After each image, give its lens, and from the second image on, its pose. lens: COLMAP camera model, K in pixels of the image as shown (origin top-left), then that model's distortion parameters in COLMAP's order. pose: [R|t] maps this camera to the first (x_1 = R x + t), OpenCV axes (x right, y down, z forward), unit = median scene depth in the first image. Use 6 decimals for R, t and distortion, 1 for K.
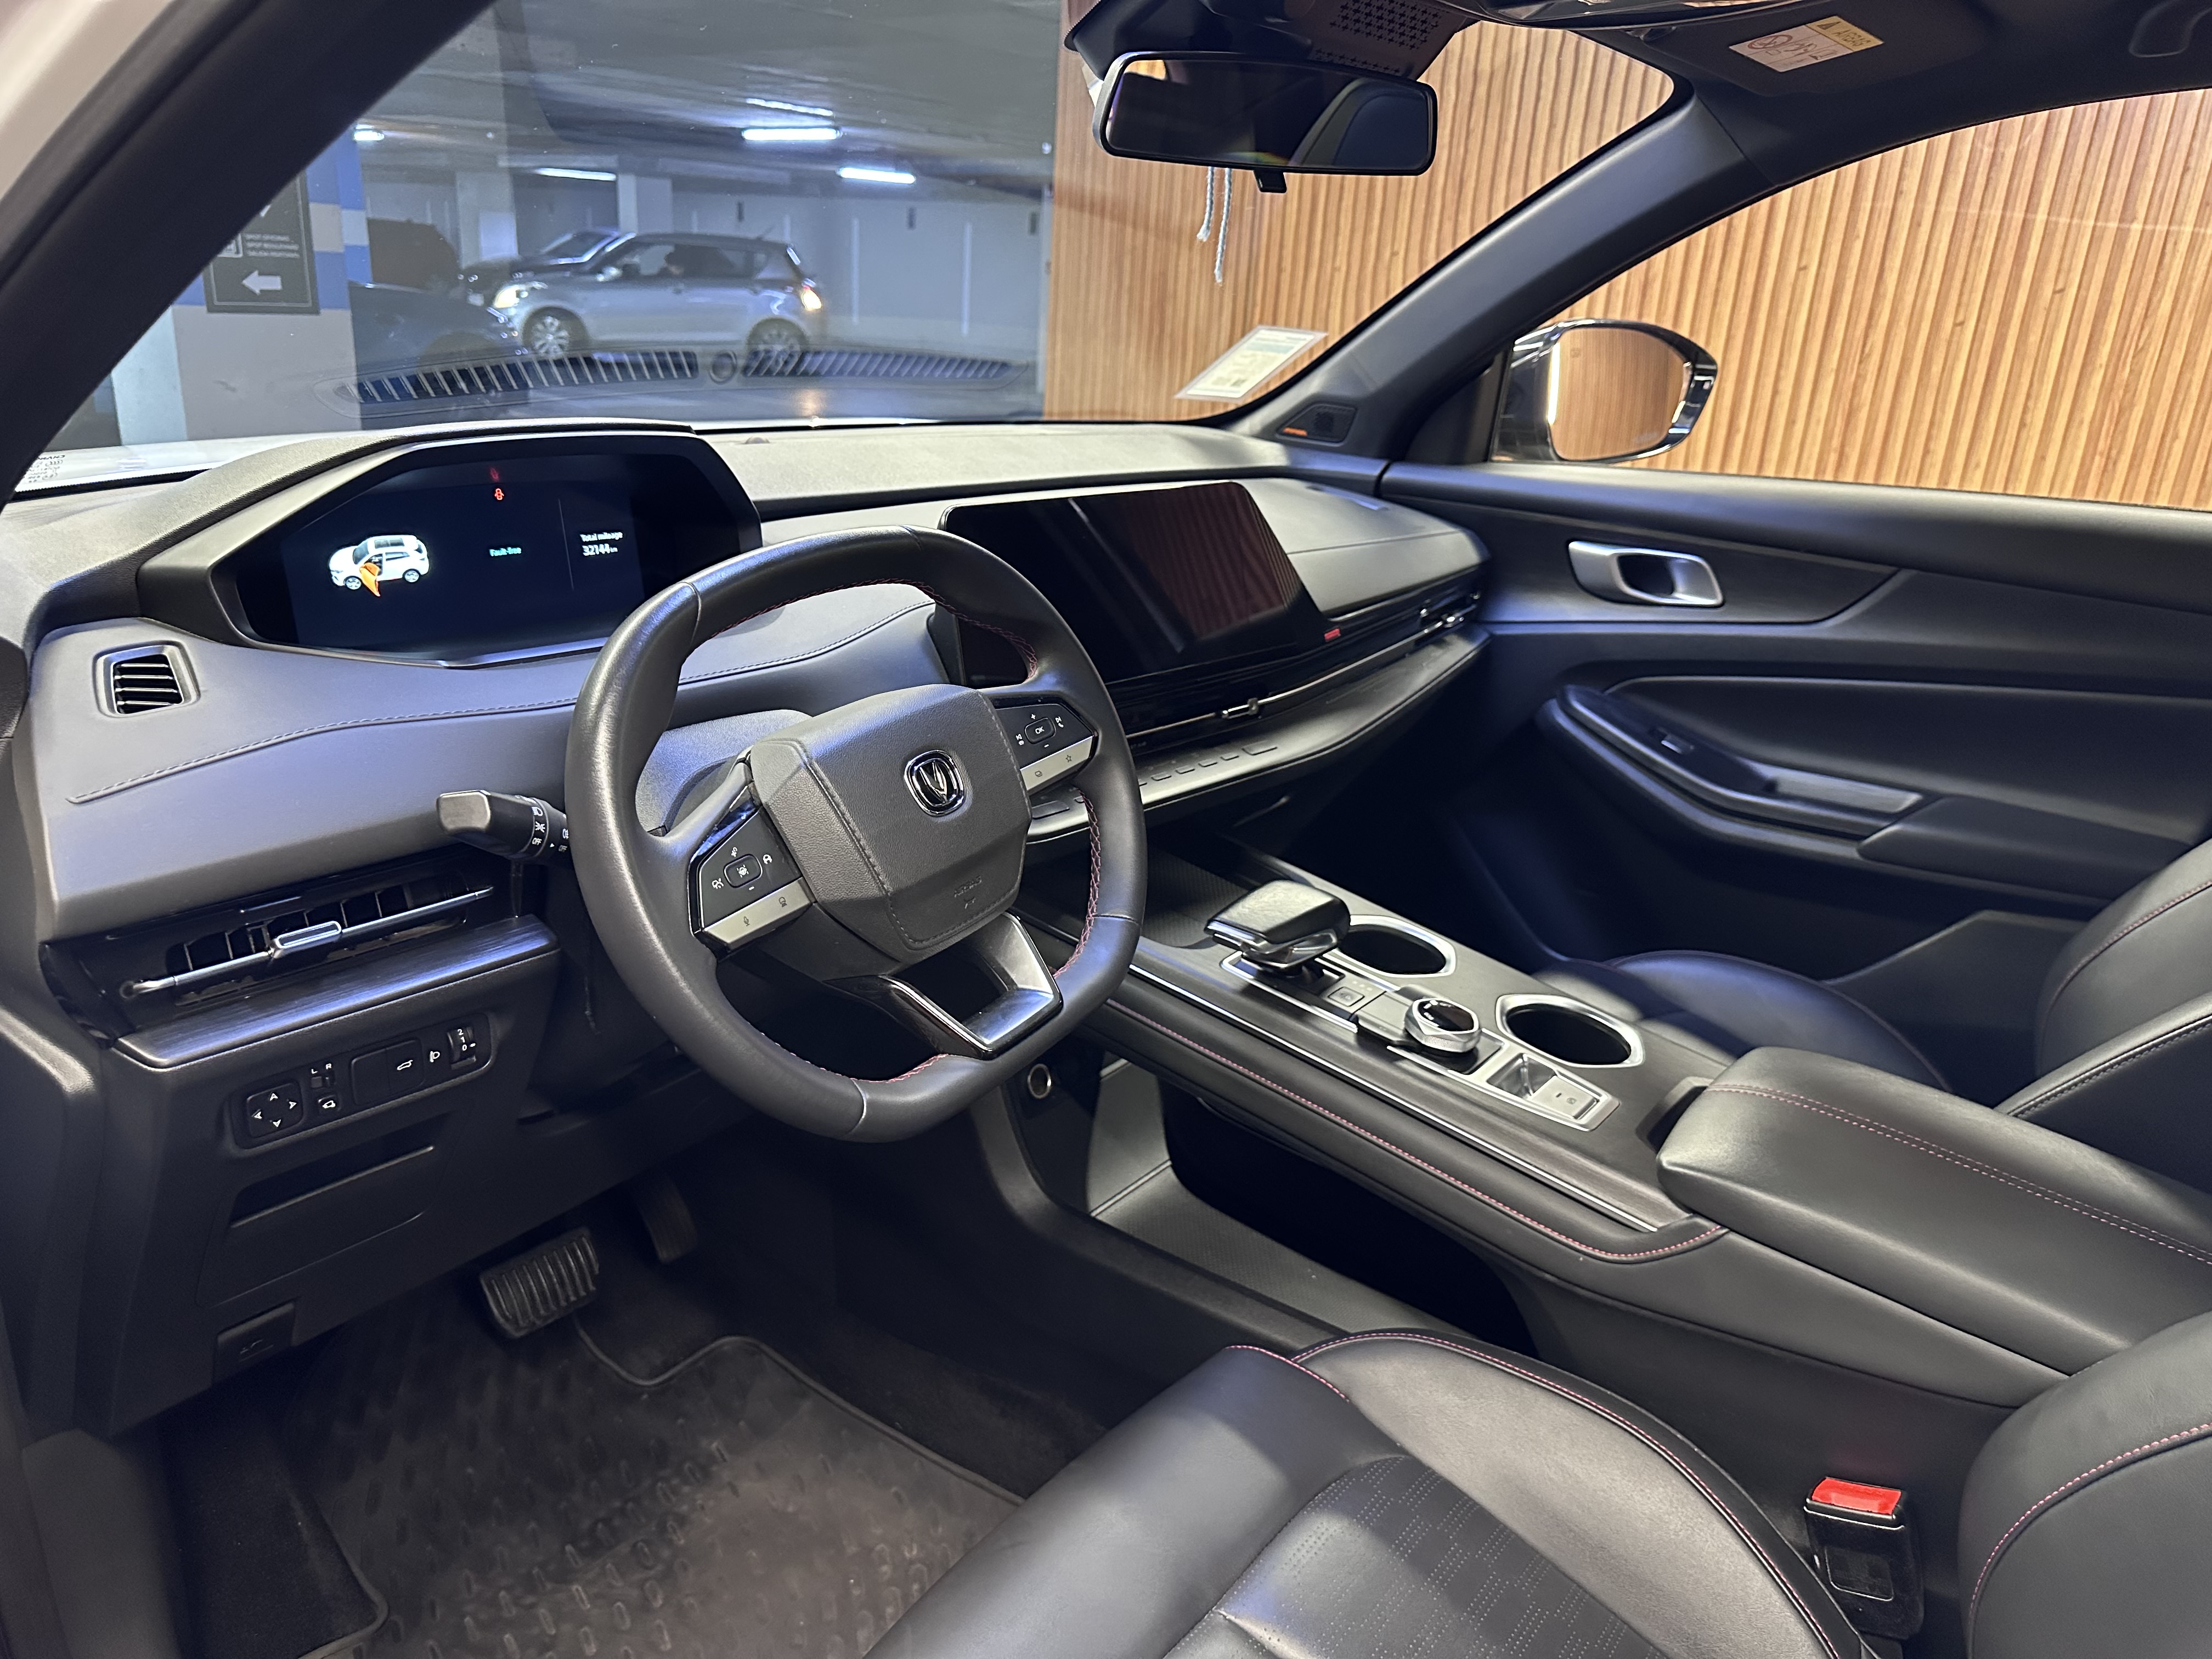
lens RADIAL K [[1586.6, 0, 1101.9], [0, 1586.6, 820.3], [0, 0, 1]] dist [0.043473, -0.033671]
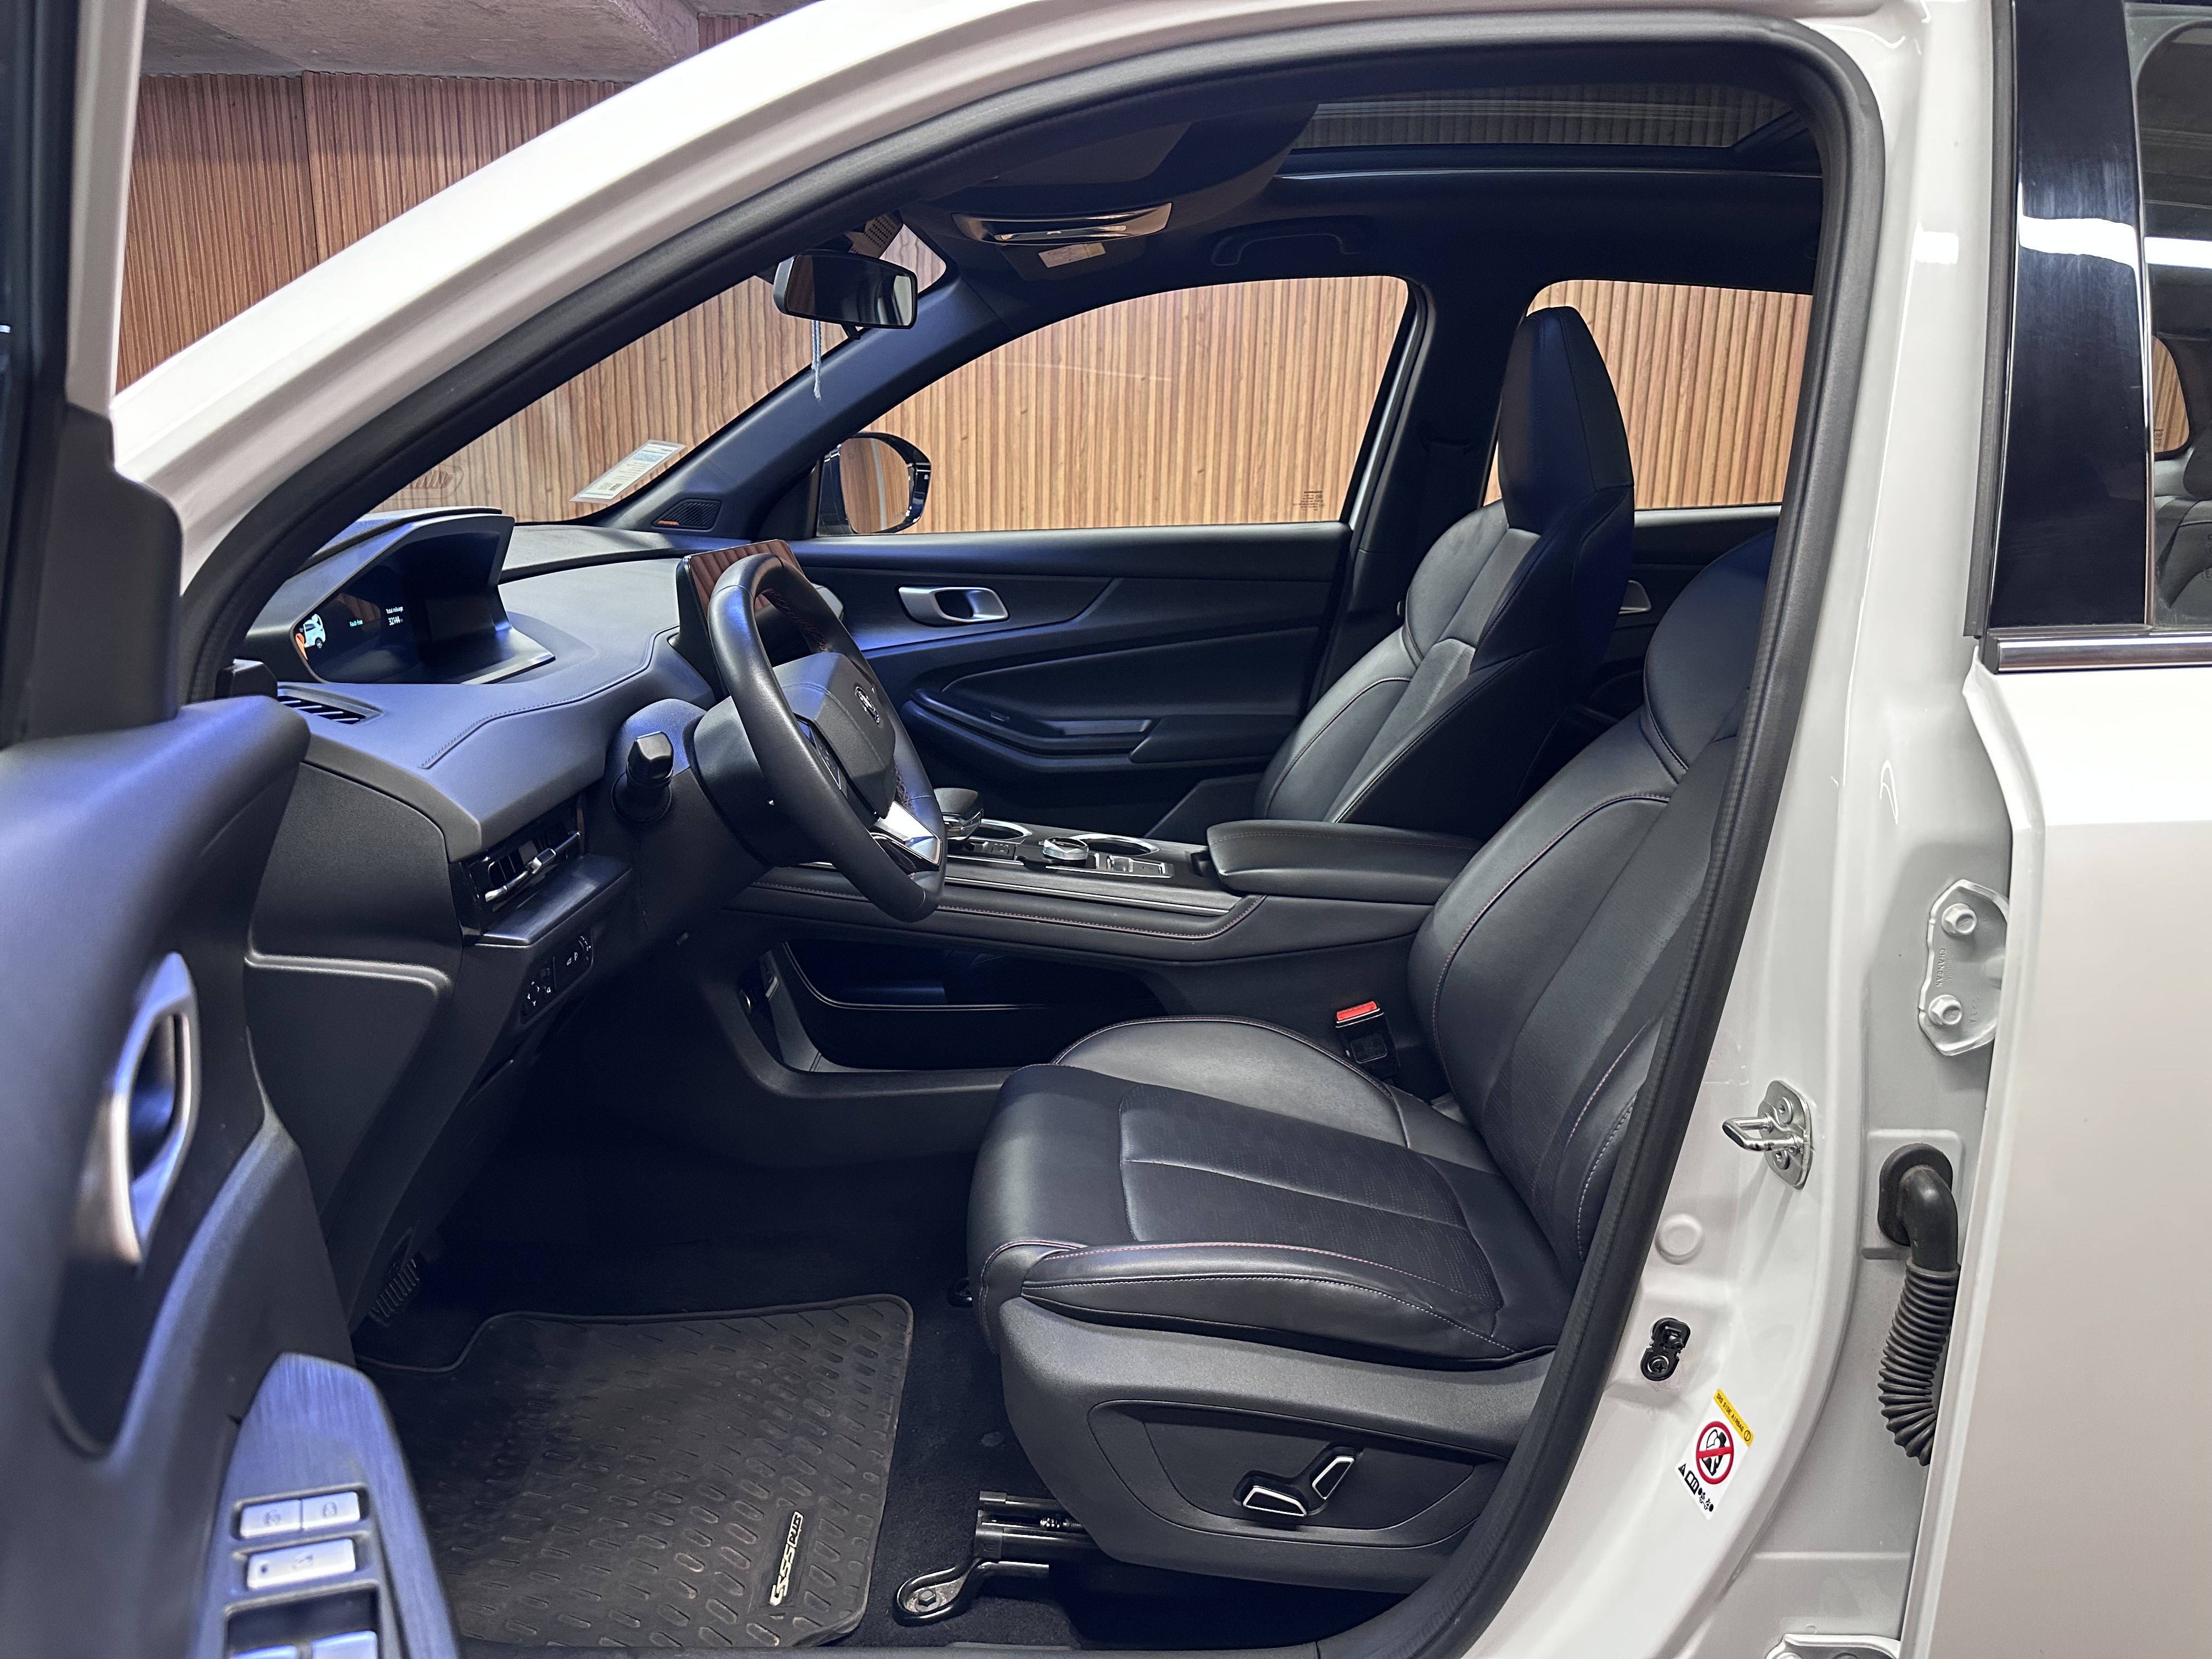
lens RADIAL K [[1586.6, 0, 1106.6], [0, 1586.6, 831.6], [0, 0, 1]] dist [0.043473, -0.033671]
pose [[0.782538, -0.177946, 0.596632, -0.428546], [0.219564, 0.975593, 0.002993, 0.070259], [-0.582603, 0.128657, 0.802509, -0.192546]]
